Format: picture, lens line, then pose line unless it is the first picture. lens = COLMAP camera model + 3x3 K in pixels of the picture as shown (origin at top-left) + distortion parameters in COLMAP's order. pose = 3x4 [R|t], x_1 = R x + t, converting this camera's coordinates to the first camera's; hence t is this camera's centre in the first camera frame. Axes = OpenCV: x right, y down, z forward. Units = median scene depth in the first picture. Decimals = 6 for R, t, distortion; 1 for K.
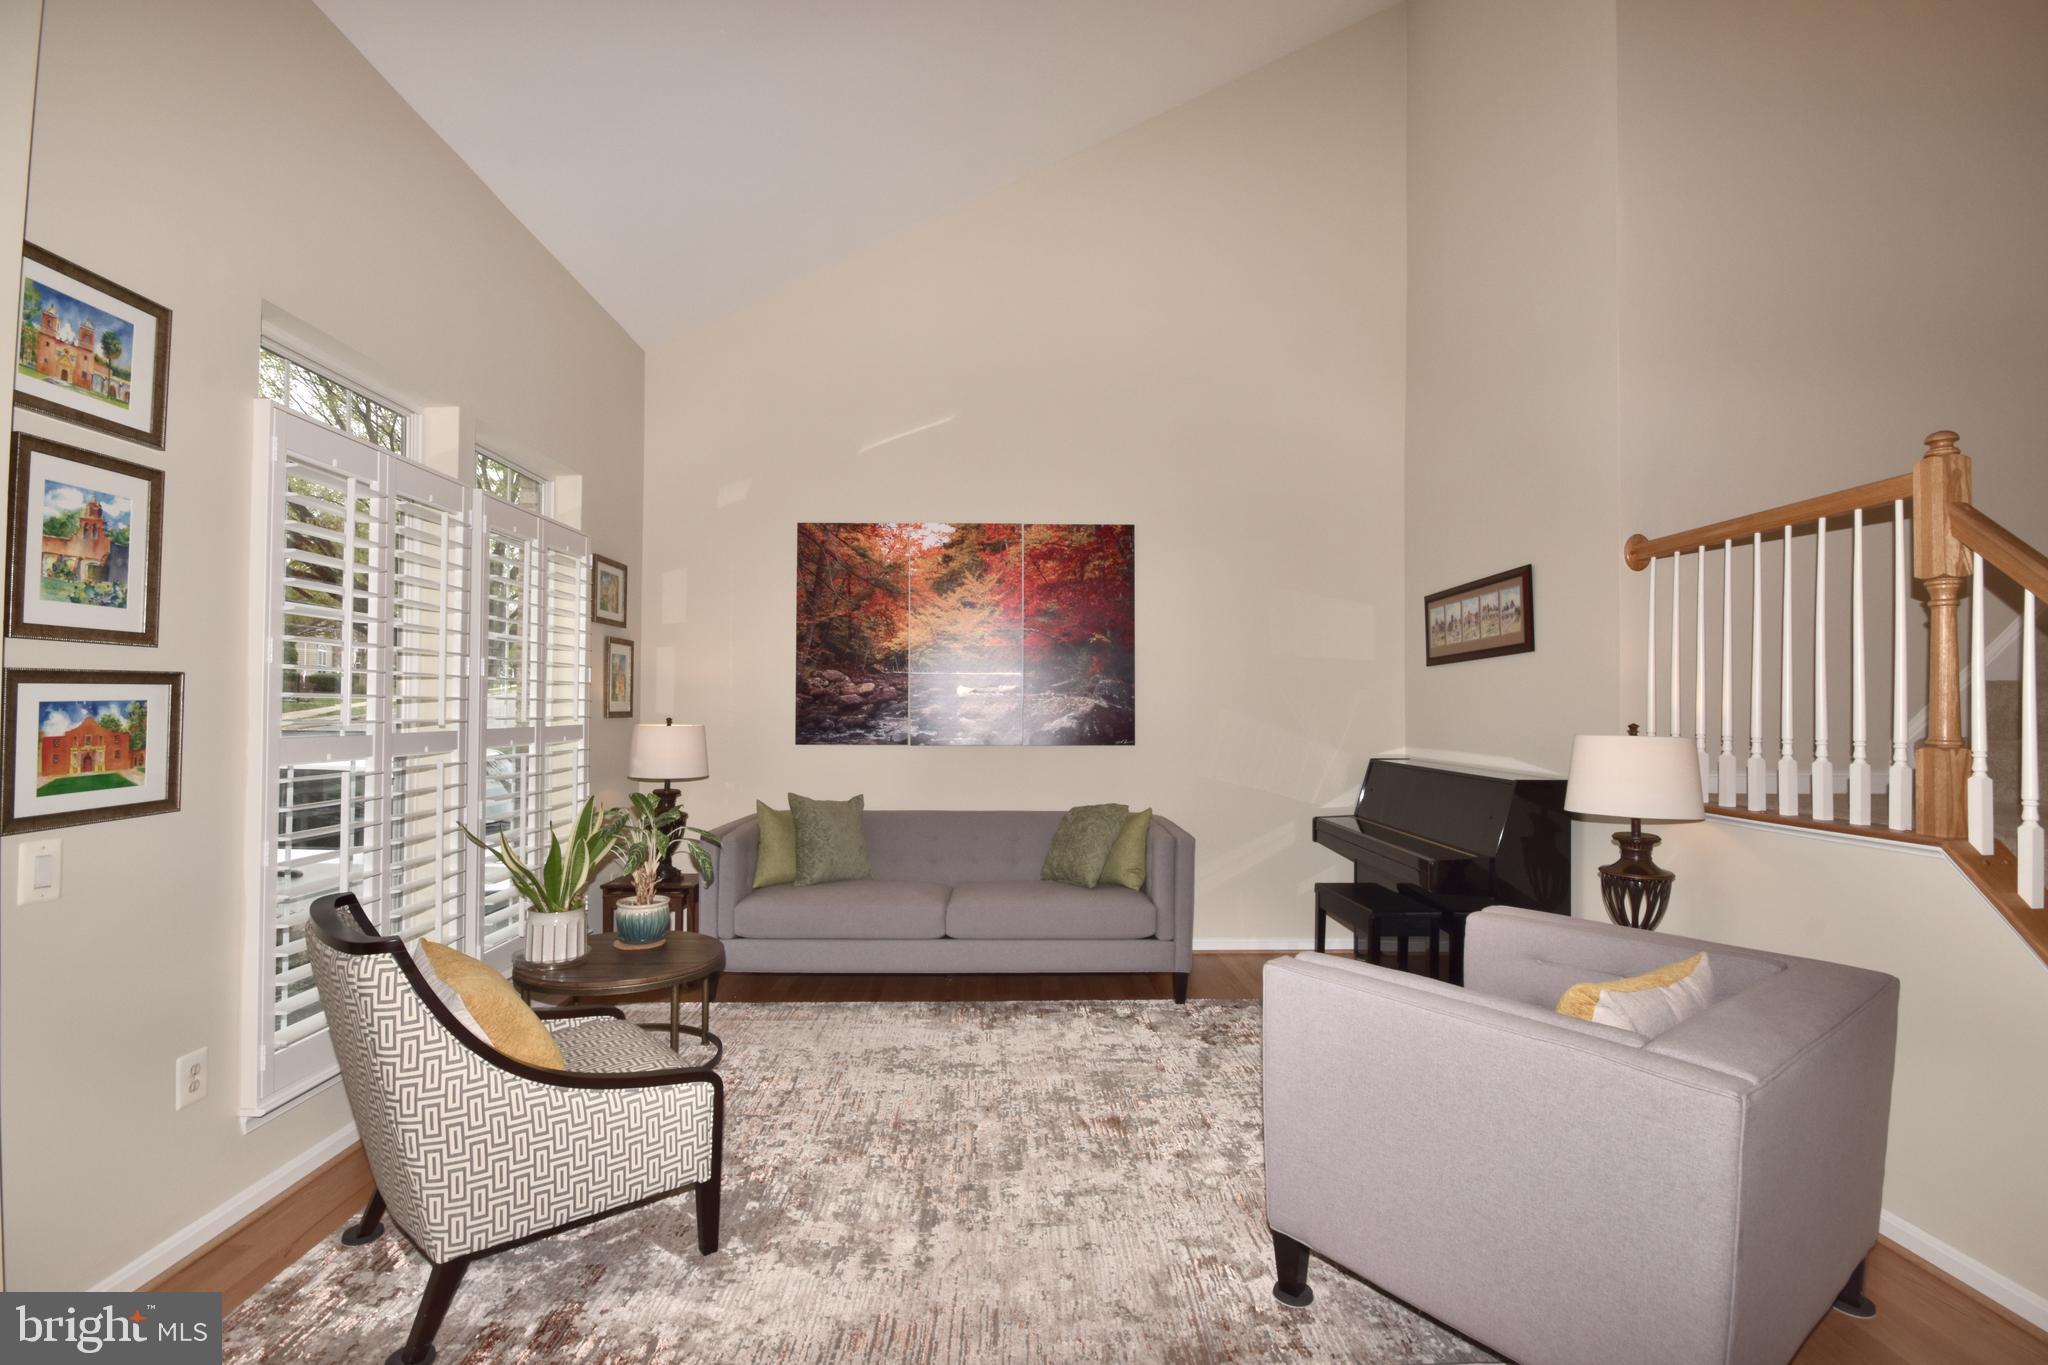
lens RADIAL K [[911.3, 0, 1010.3], [0, 911.3, 700.5], [0, 0, 1]] dist [0.001391, -0.007651]
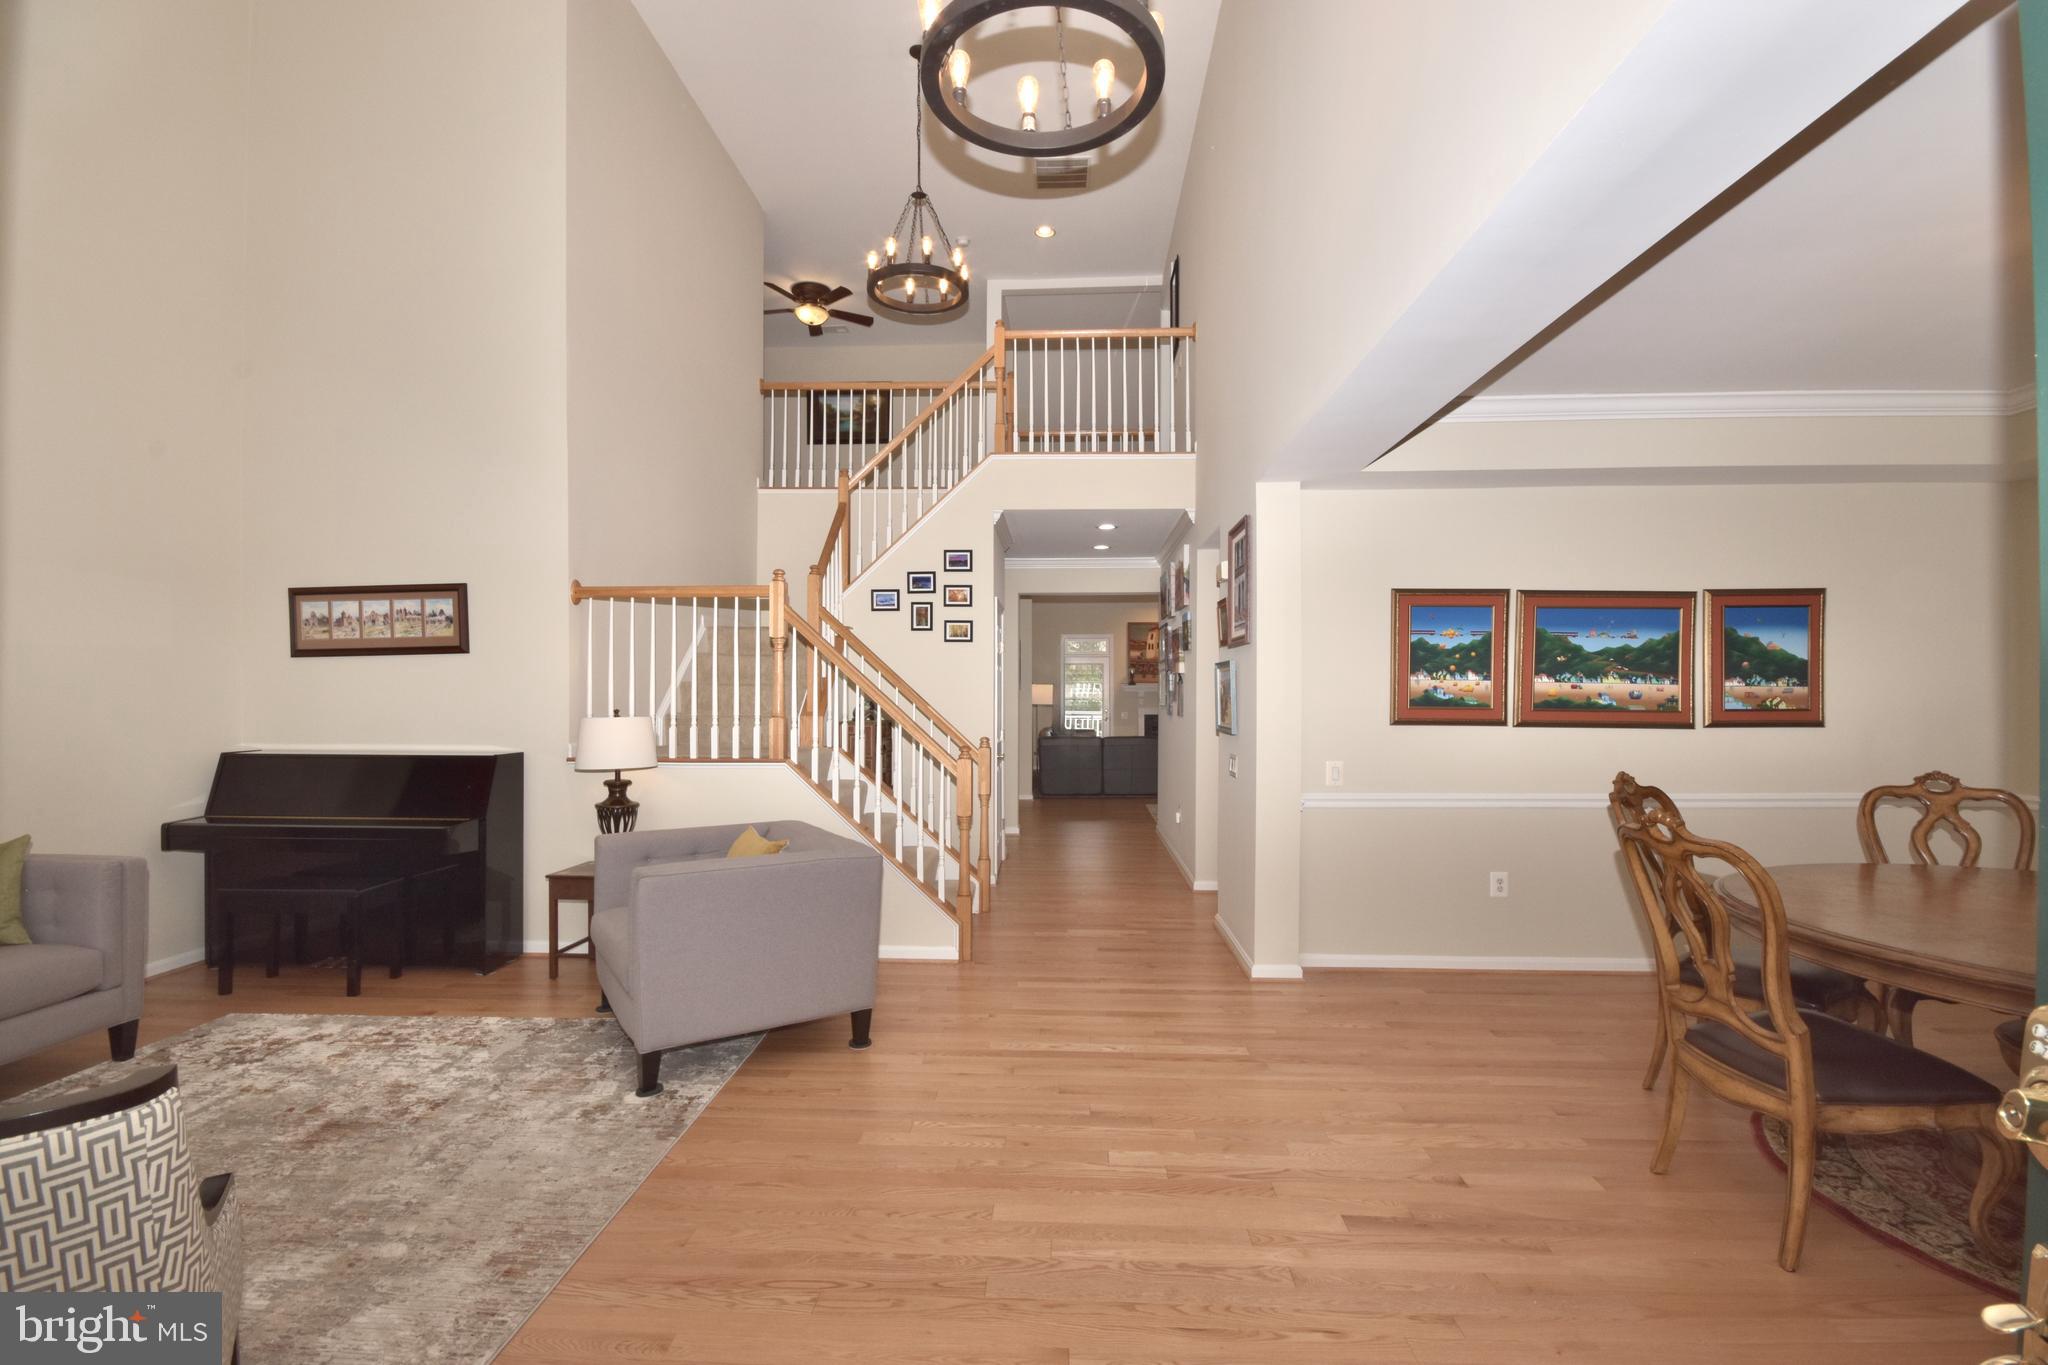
lens RADIAL K [[911.3, 0, 1011.9], [0, 911.3, 686.8], [0, 0, 1]] dist [0.001391, -0.007651]
pose [[0.082618, 0.003276, 0.996576, -0.721098], [-0.007618, 0.999967, -0.002656, -0.011909], [-0.996552, -0.007373, 0.082640, 0.176620]]
